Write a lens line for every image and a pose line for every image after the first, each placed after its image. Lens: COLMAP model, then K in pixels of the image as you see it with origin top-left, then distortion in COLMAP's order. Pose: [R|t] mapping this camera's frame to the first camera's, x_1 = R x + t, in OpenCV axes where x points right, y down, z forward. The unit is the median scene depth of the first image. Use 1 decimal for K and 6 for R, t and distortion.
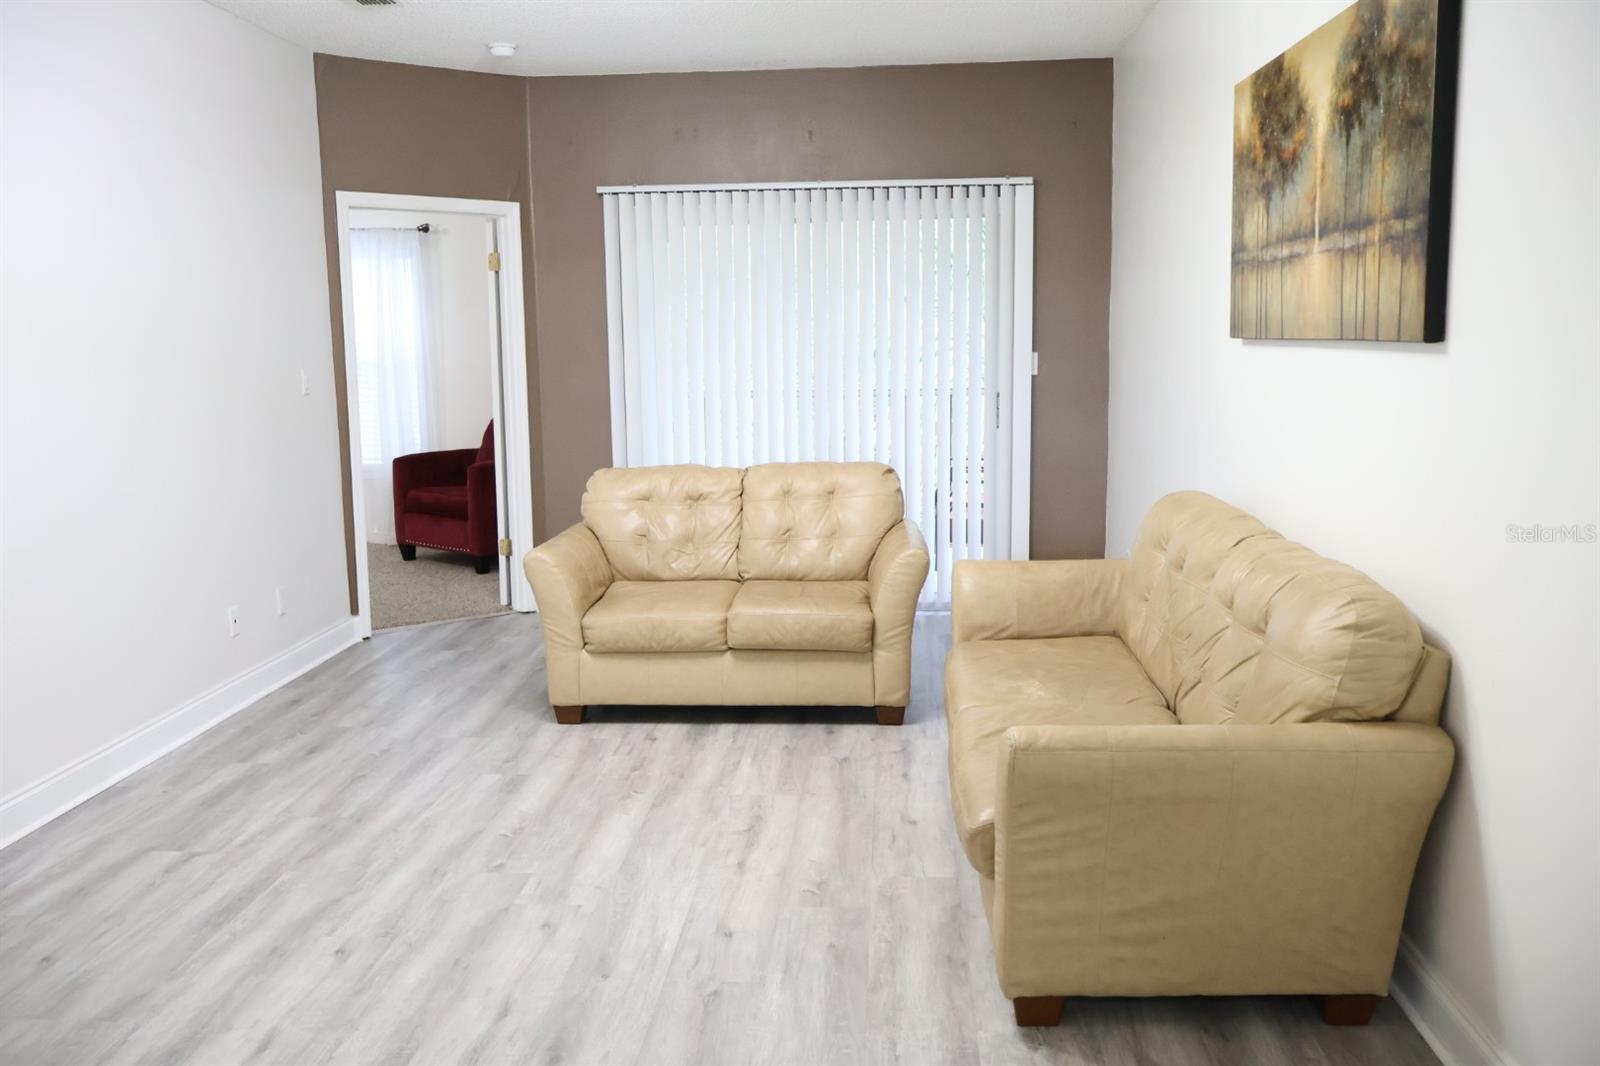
lens RADIAL K [[1326.7, 0, 797.8], [0, 1326.7, 536.0], [0, 0, 1]] dist [-0.004342, -0.001267]
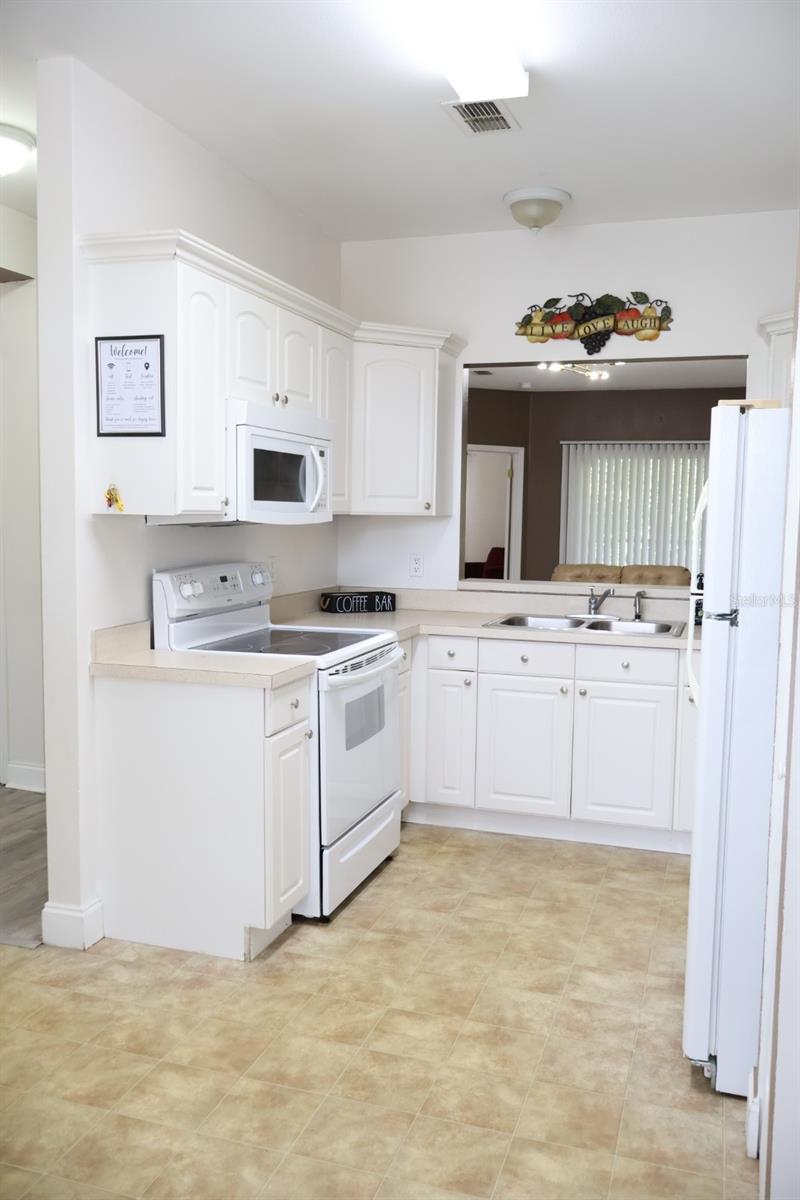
lens RADIAL K [[995.1, 0, 409.8], [0, 995.1, 604.7], [0, 0, 1]] dist [-0.004342, -0.001267]
pose [[0.970364, 0.050638, -0.236284, 0.019192], [-0.062595, 0.997096, -0.043375, 0.161446], [0.233402, 0.056879, 0.970715, -1.098003]]
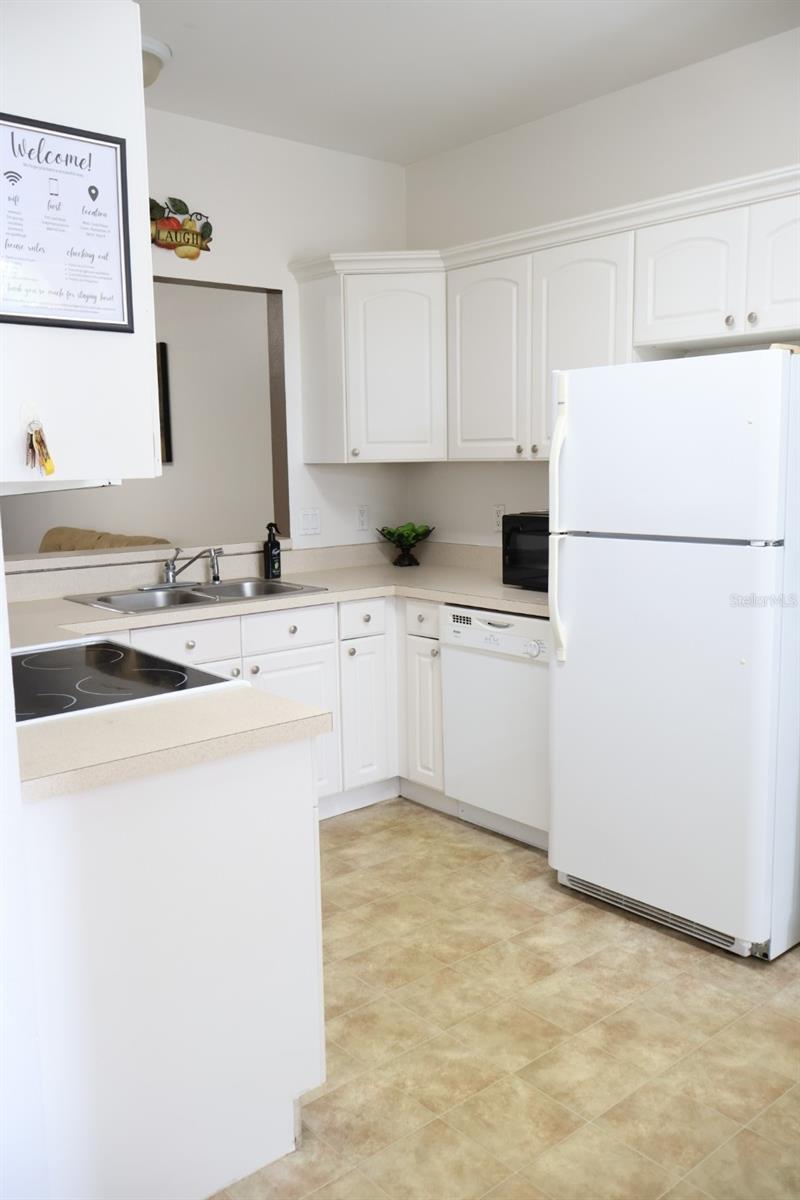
lens RADIAL K [[995.1, 0, 406.7], [0, 995.1, 600.6], [0, 0, 1]] dist [-0.004342, -0.001267]
pose [[0.711383, -0.099334, 0.695750, -0.567432], [0.109400, 0.993545, 0.029993, 0.122397], [-0.694238, 0.054779, 0.717658, -0.779492]]
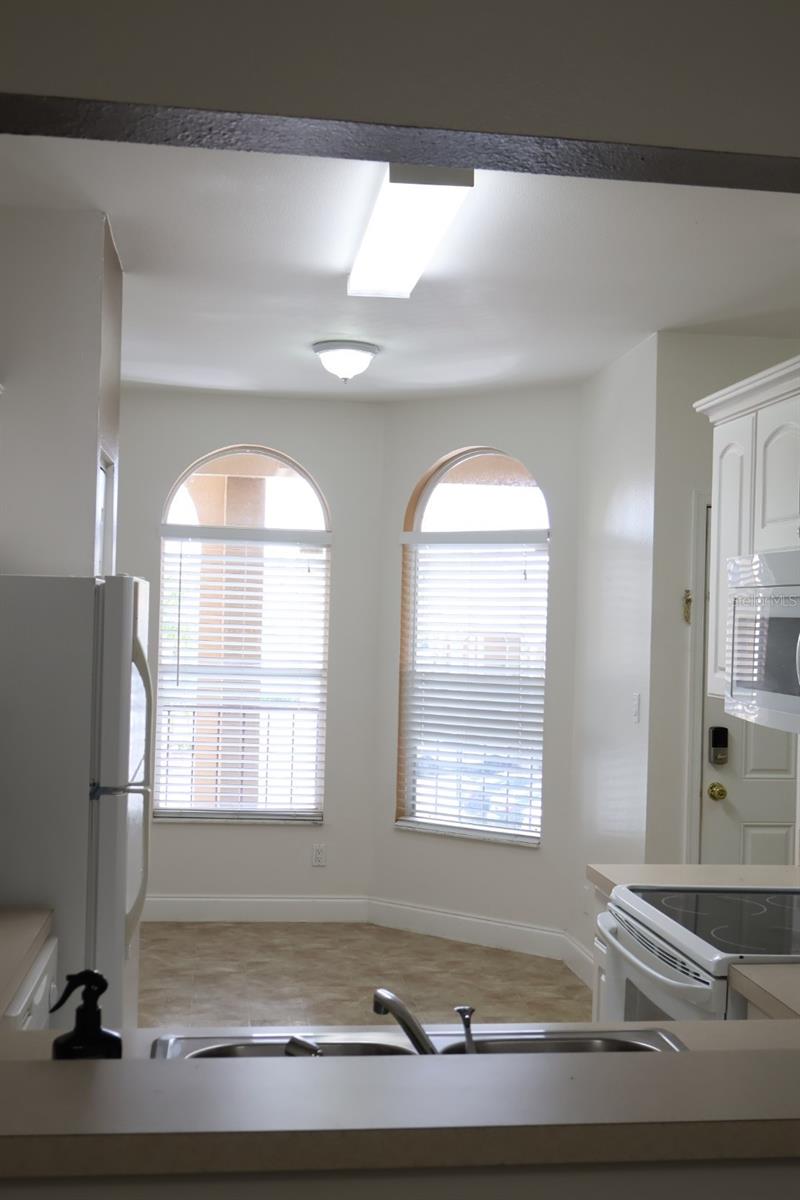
lens RADIAL K [[1336.7, 0, 401.7], [0, 1336.7, 607.1], [0, 0, 1]] dist [-0.003419, 0.000000]
pose [[-0.979328, -0.026036, -0.200595, 0.097156], [-0.051421, 0.991148, 0.122397, -0.159594], [0.195633, 0.130182, -0.971998, 0.913723]]
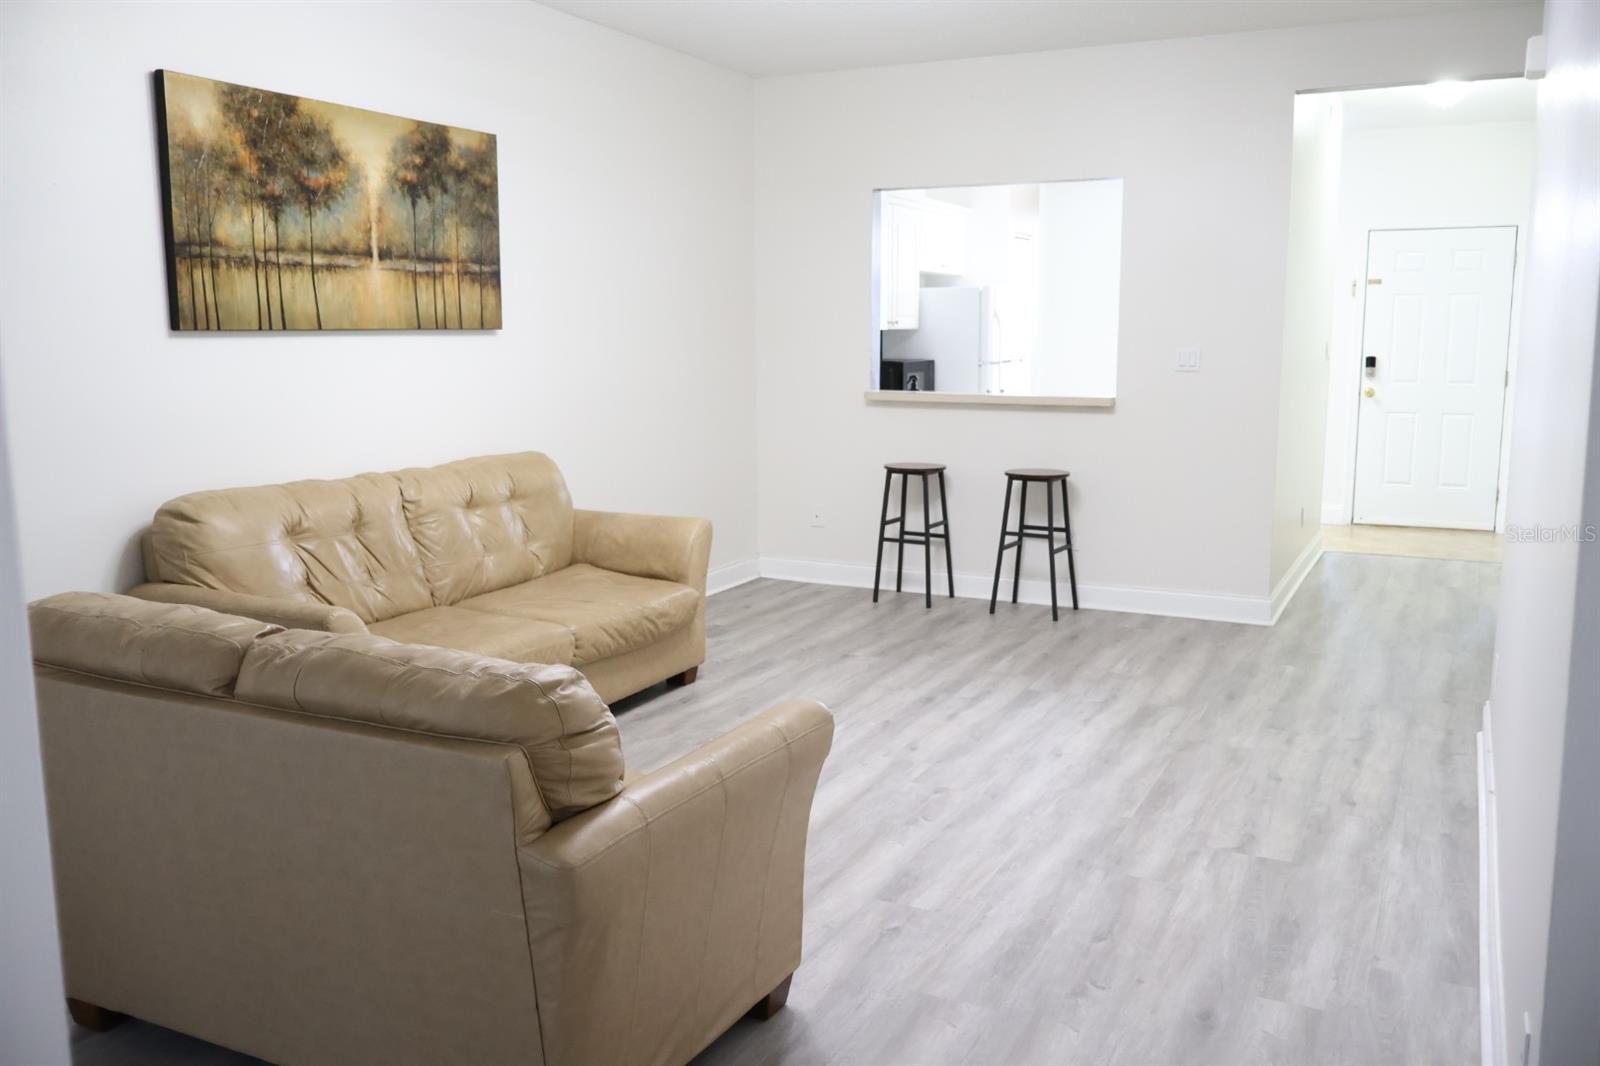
lens RADIAL K [[1326.7, 0, 793.7], [0, 1326.7, 537.6], [0, 0, 1]] dist [-0.004342, -0.001267]
pose [[-0.920257, -0.045546, 0.388655, -0.503234], [0.074544, 0.954612, 0.288374, -0.267542], [-0.384149, 0.294350, -0.875093, 1.833953]]
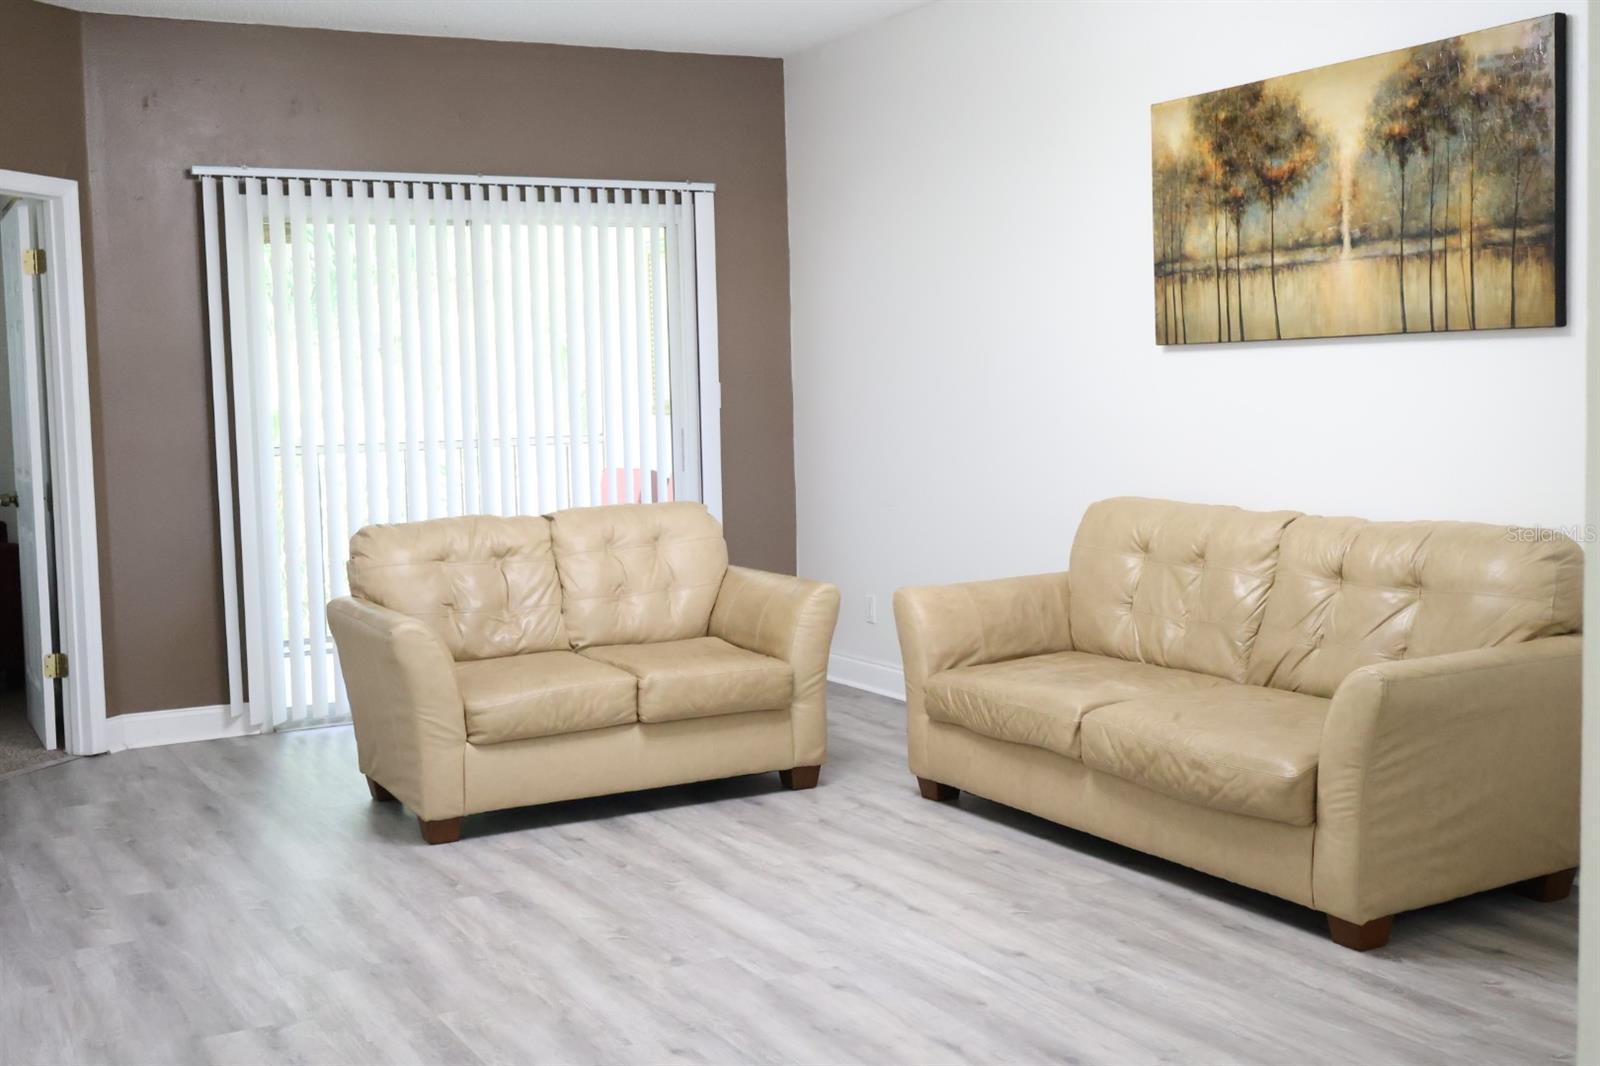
lens RADIAL K [[1782.3, 0, 802.5], [0, 1782.3, 539.2], [0, 0, 1]] dist [-0.003419, 0.000000]
pose [[0.844542, -0.052903, 0.532870, -0.693376], [0.093831, 0.994332, -0.049996, 0.046614], [-0.527205, 0.092223, 0.844719, -0.011283]]
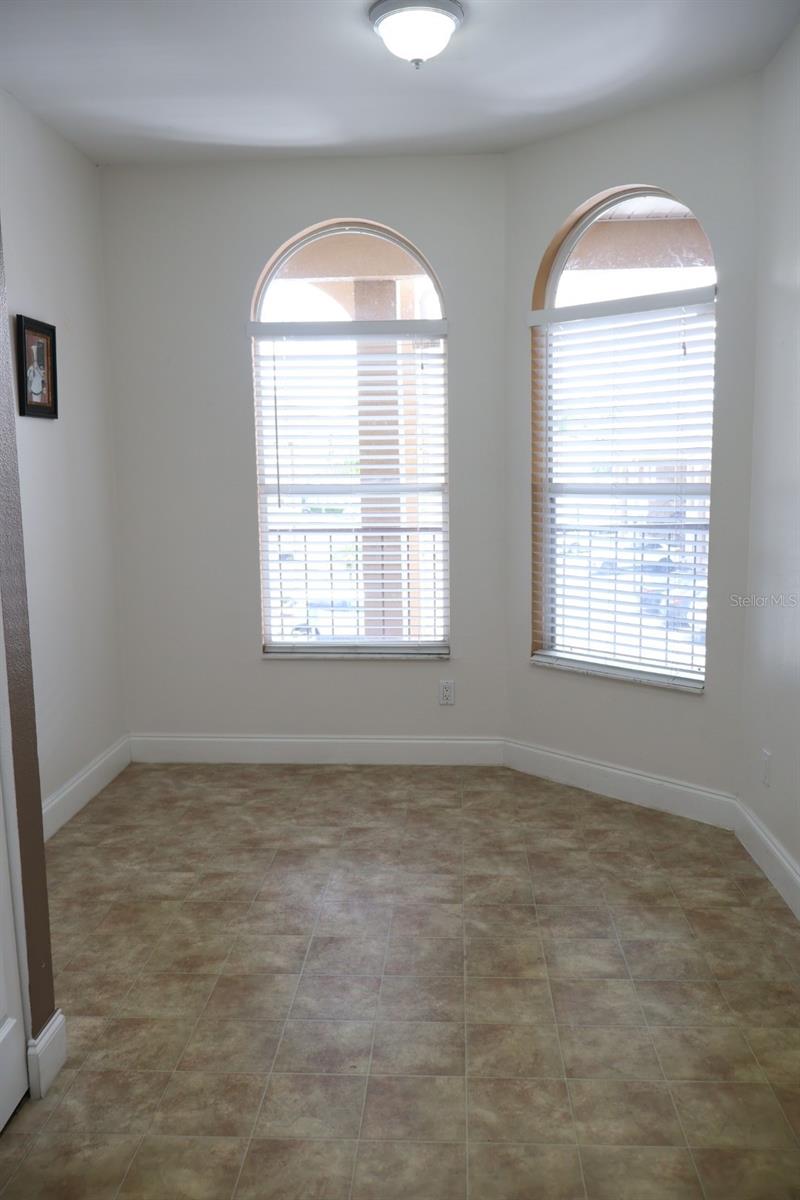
lens RADIAL K [[995.1, 0, 398.1], [0, 995.1, 603.3], [0, 0, 1]] dist [-0.004342, -0.001267]
pose [[-0.999773, 0.020747, -0.004890, -0.097489], [0.018598, 0.961132, 0.275462, -0.038375], [0.010415, 0.275308, -0.961300, 0.315978]]
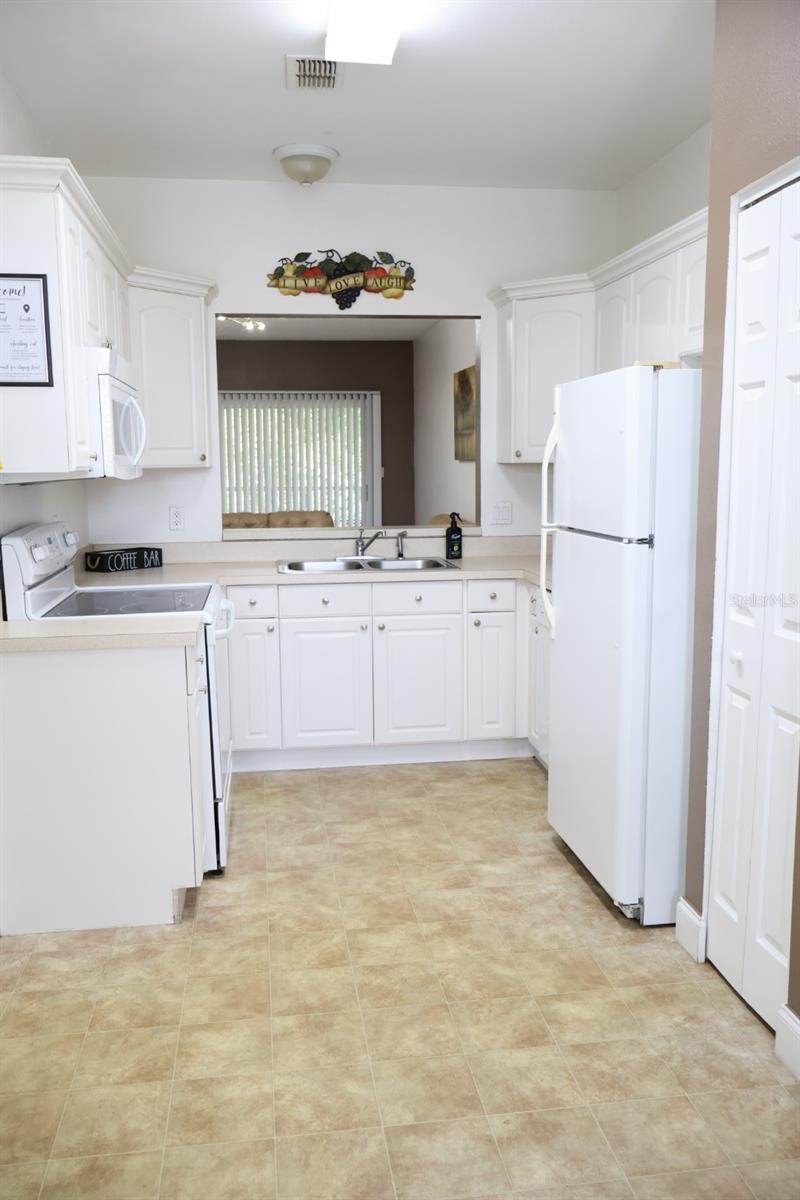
lens RADIAL K [[995.1, 0, 402.2], [0, 995.1, 605.5], [0, 0, 1]] dist [-0.004342, -0.001267]
pose [[0.977489, -0.026485, 0.209317, -0.259413], [0.027250, 0.999628, -0.000773, 0.173523], [-0.209219, 0.006459, 0.977848, -1.146986]]
